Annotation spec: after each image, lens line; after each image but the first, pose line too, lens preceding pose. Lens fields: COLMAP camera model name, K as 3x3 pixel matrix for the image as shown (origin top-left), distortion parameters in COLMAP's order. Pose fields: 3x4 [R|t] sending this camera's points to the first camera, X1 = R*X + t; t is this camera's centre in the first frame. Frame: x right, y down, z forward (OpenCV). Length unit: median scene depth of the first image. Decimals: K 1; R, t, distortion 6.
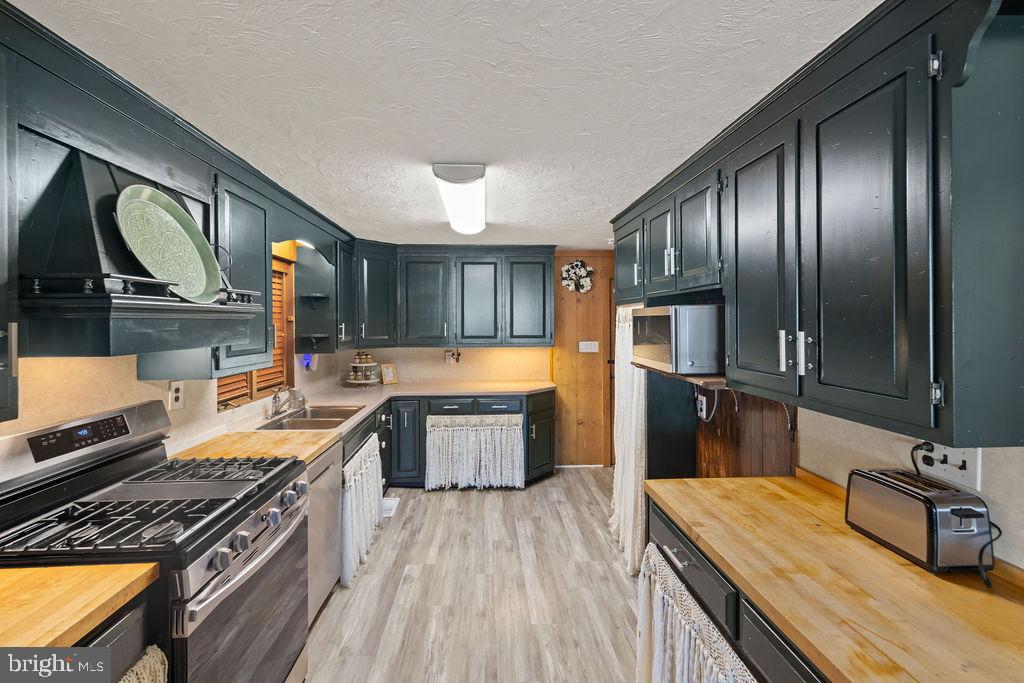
lens RADIAL K [[435.6, 0, 509.0], [0, 435.6, 322.7], [0, 0, 1]] dist [0.001801, 0.002281]
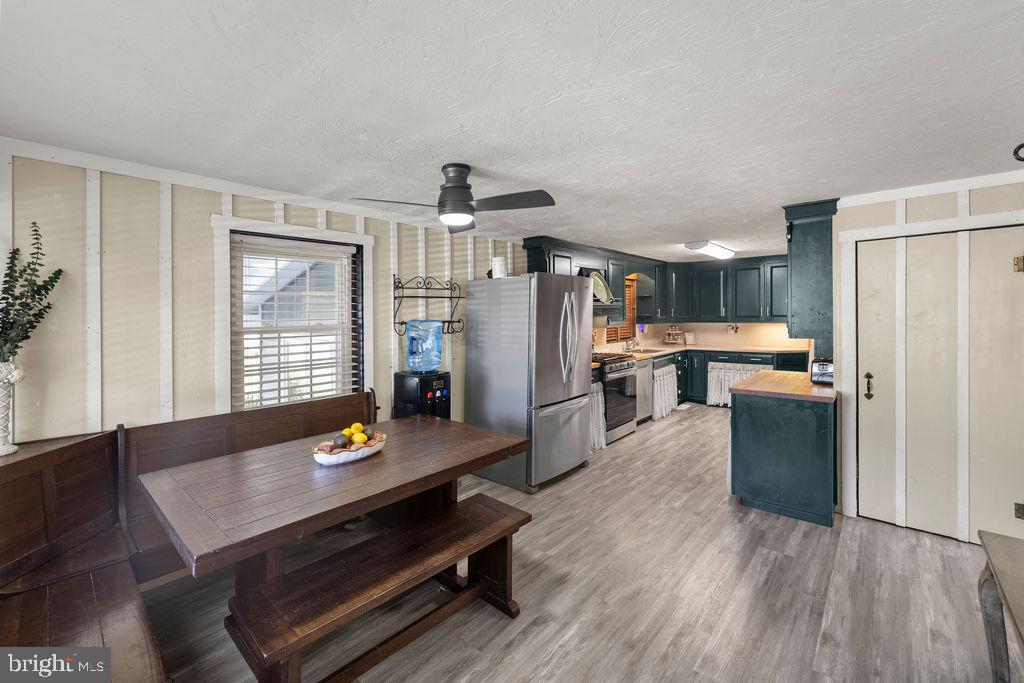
lens RADIAL K [[435.6, 0, 513.9], [0, 435.6, 327.2], [0, 0, 1]] dist [0.001801, 0.002281]
pose [[0.727509, 0.012900, -0.685977, 0.505533], [0.015825, 0.999242, 0.035574, 0.004489], [0.685916, -0.036736, 0.726753, -0.900667]]
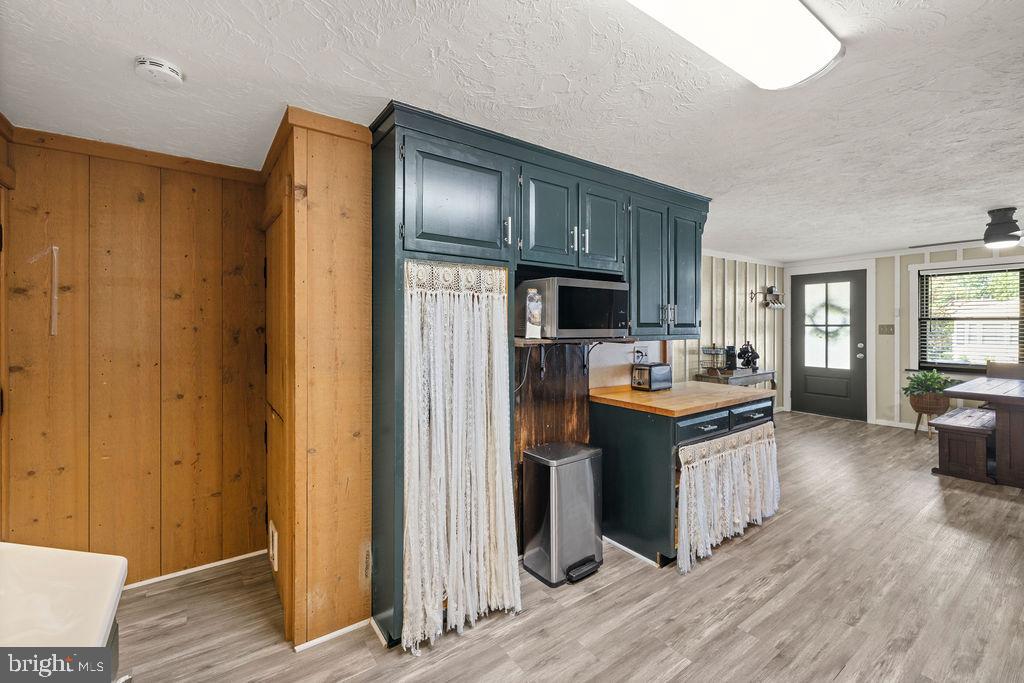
lens RADIAL K [[435.6, 0, 505.0], [0, 435.6, 325.0], [0, 0, 1]] dist [0.001801, 0.002281]
pose [[-0.537132, 0.004309, 0.843487, -0.290436], [-0.000420, 0.999985, -0.005376, 0.050856], [-0.843498, -0.003242, -0.537123, 1.130056]]
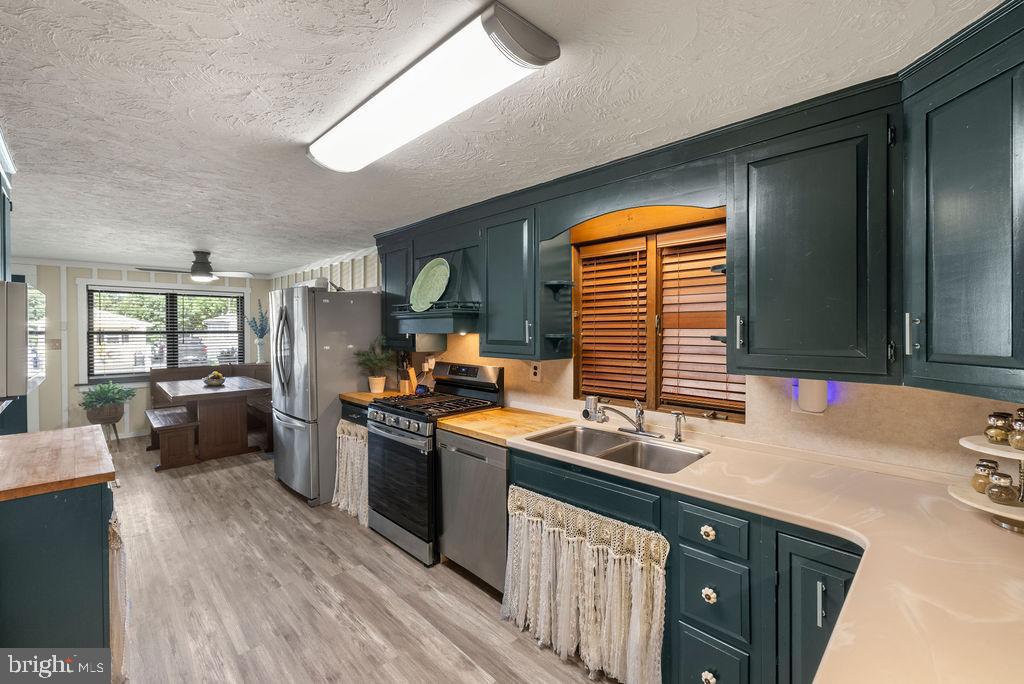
lens RADIAL K [[435.6, 0, 509.1], [0, 435.6, 333.8], [0, 0, 1]] dist [0.001801, 0.002281]
pose [[-0.749621, 0.013558, -0.661729, 0.149670], [0.007973, 0.999903, 0.011455, 0.016197], [0.661819, 0.003311, -0.749656, 1.232805]]
